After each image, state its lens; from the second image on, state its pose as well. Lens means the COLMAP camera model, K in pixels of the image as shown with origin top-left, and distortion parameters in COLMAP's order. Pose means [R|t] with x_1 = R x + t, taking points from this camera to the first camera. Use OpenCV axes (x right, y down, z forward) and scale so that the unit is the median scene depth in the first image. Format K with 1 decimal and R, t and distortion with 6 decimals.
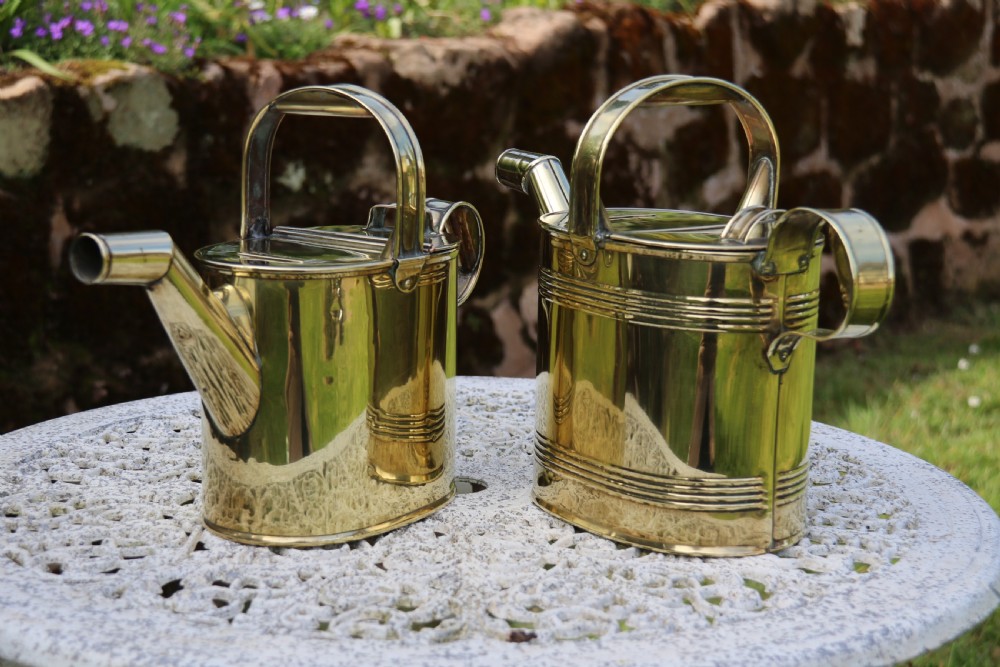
lens RADIAL K [[1668.8, 0, 502.7], [0, 1668.8, 335.3], [0, 0, 1]] dist [0.208032, 0.234826]
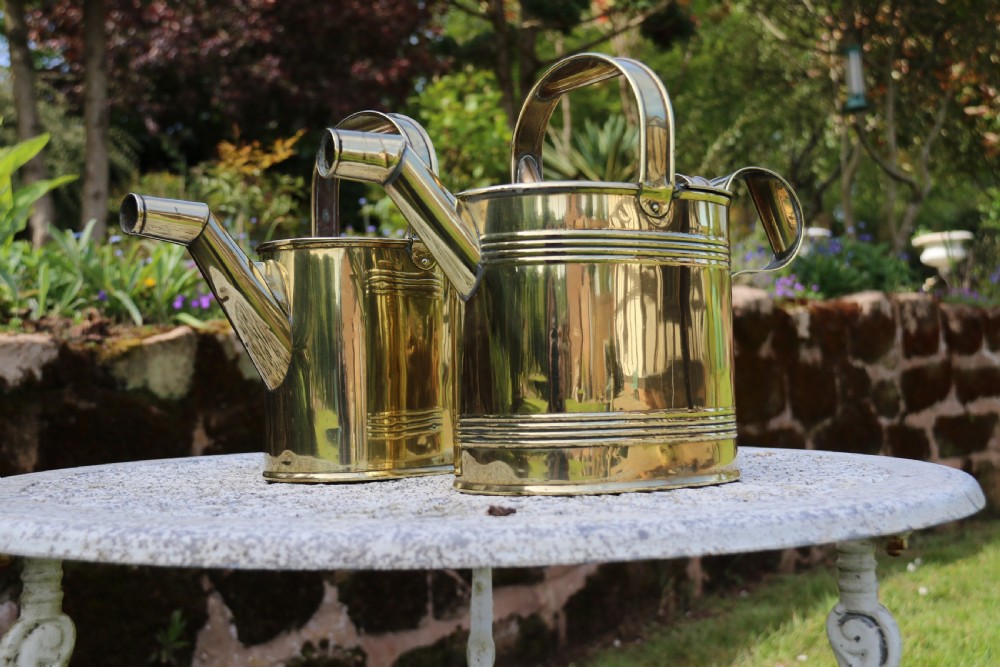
lens RADIAL K [[1213.7, 0, 500.0], [0, 1213.7, 333.5], [0, 0, 1]] dist [-0.006214, 0.306737]
pose [[0.998203, -0.041959, -0.042771, 0.033638], [0.031774, 0.975915, -0.215826, 0.168880], [0.050797, 0.214079, 0.975495, 0.204408]]
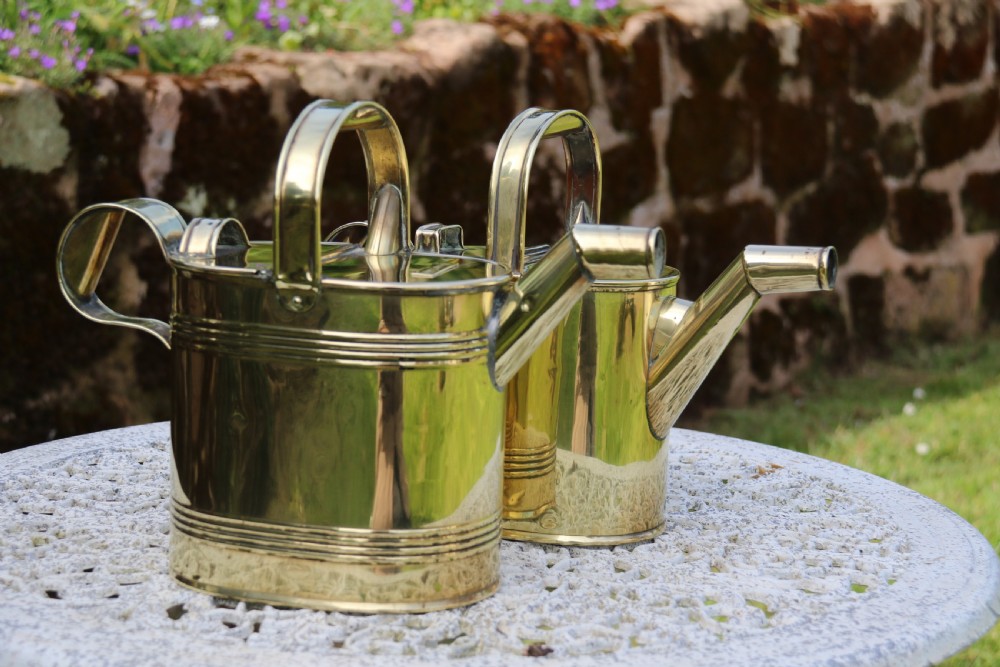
lens RADIAL K [[1874.0, 0, 500.0], [0, 1874.0, 333.5], [0, 0, 1]] dist [0.274543, 0.386520]
pose [[0.998282, -0.000674, 0.058591, -0.057455], [0.002217, 0.999653, -0.026262, 0.012974], [-0.058553, 0.026347, 0.997937, -0.102428]]
